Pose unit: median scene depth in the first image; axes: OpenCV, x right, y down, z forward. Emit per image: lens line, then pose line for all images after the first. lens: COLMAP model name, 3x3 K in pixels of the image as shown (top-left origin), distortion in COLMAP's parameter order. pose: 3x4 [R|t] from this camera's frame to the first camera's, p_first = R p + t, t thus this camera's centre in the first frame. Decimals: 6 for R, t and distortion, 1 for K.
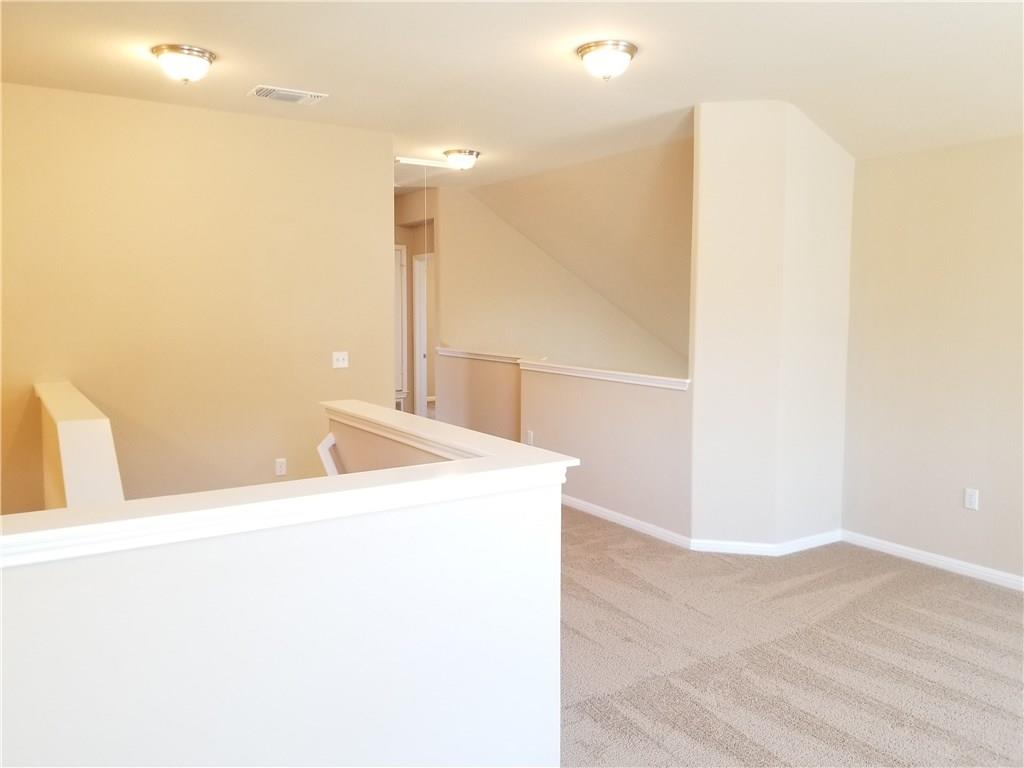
lens RADIAL K [[808.9, 0, 504.4], [0, 808.9, 386.4], [0, 0, 1]] dist [0.009599, -0.018463]
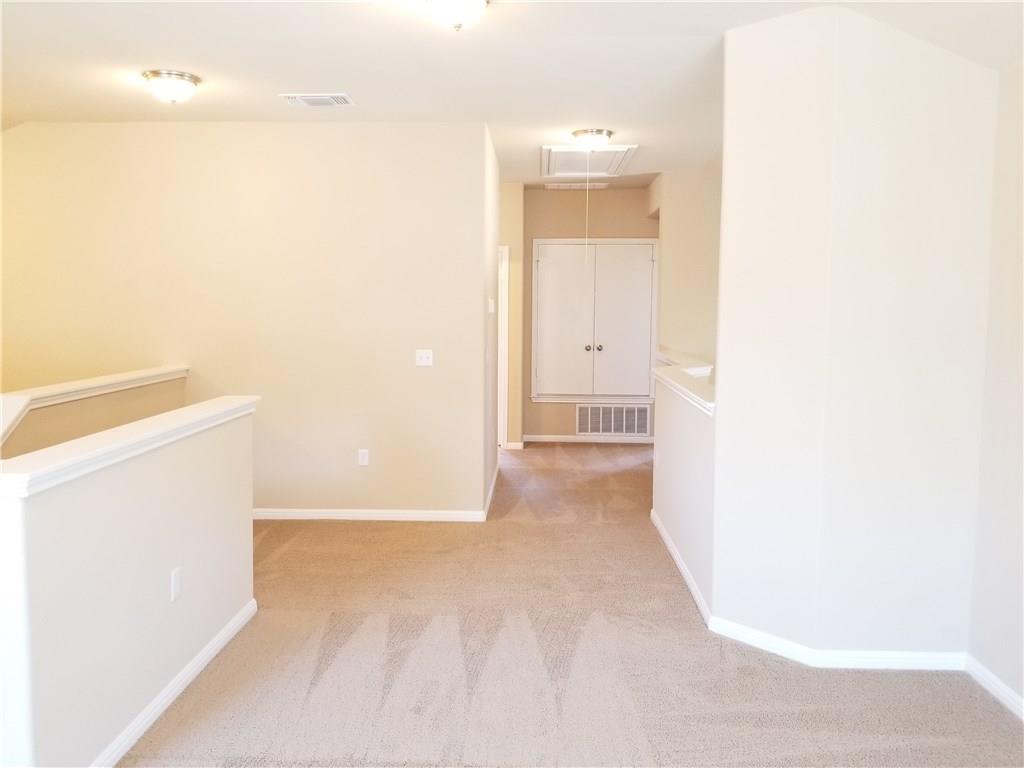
lens RADIAL K [[808.9, 0, 508.6], [0, 808.9, 379.1], [0, 0, 1]] dist [0.009599, -0.018463]
pose [[0.817505, 0.058326, -0.572960, 0.502160], [-0.062042, 0.997988, 0.013070, -0.028792], [0.572570, 0.024863, 0.819479, 0.275253]]
